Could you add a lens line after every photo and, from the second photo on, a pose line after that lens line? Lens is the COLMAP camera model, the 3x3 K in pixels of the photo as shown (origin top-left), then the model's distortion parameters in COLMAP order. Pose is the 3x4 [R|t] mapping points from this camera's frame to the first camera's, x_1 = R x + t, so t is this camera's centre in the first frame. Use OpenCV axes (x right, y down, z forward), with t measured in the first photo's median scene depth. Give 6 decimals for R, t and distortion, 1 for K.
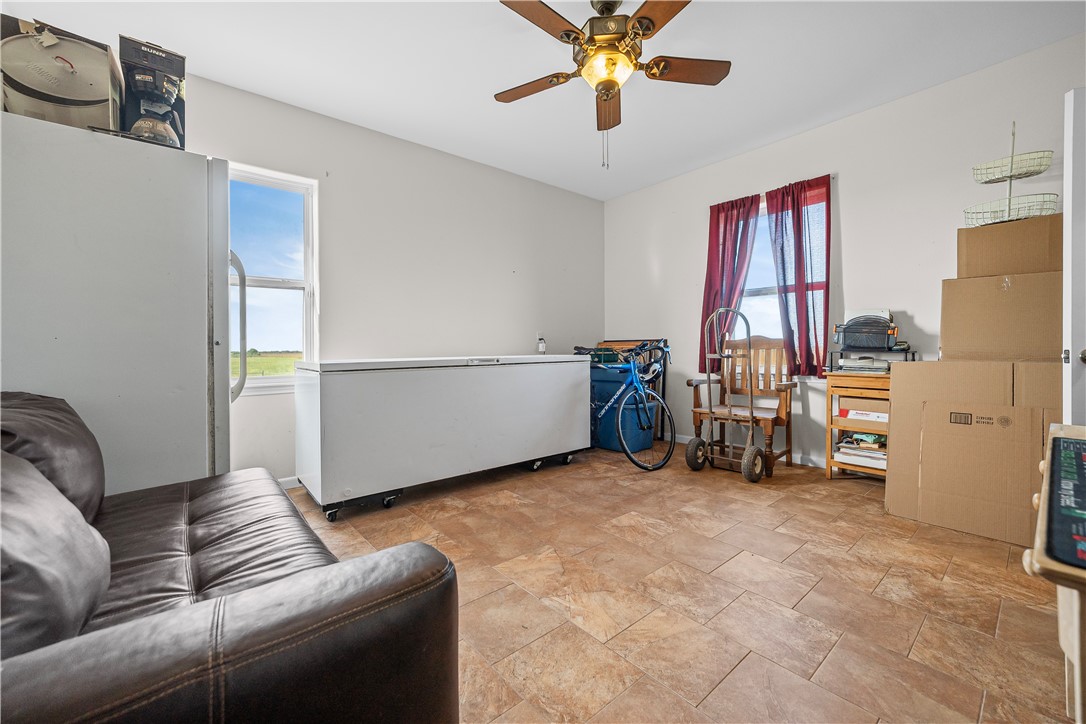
lens RADIAL K [[431.9, 0, 546.0], [0, 431.9, 353.3], [0, 0, 1]] dist [-0.009661, 0.004176]
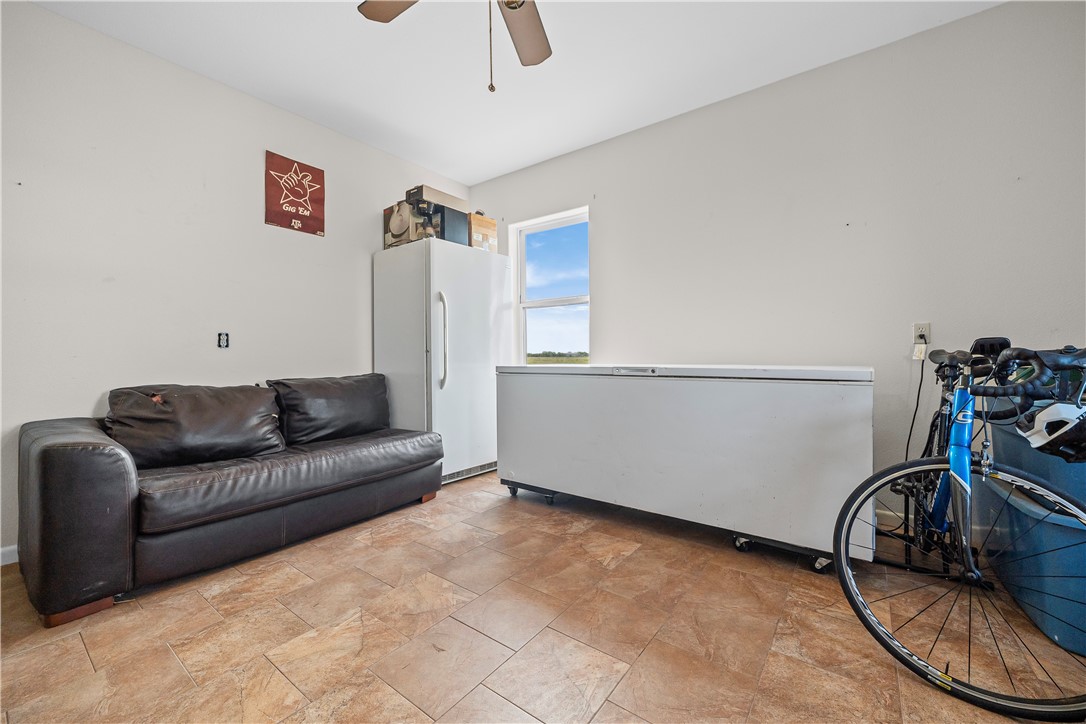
lens RADIAL K [[431.9, 0, 547.7], [0, 431.9, 358.7], [0, 0, 1]] dist [-0.009661, 0.004176]
pose [[0.227071, 0.015305, -0.973758, 0.630994], [-0.007950, 0.999872, 0.013862, -0.014225], [0.973846, 0.004594, 0.227164, 0.717838]]
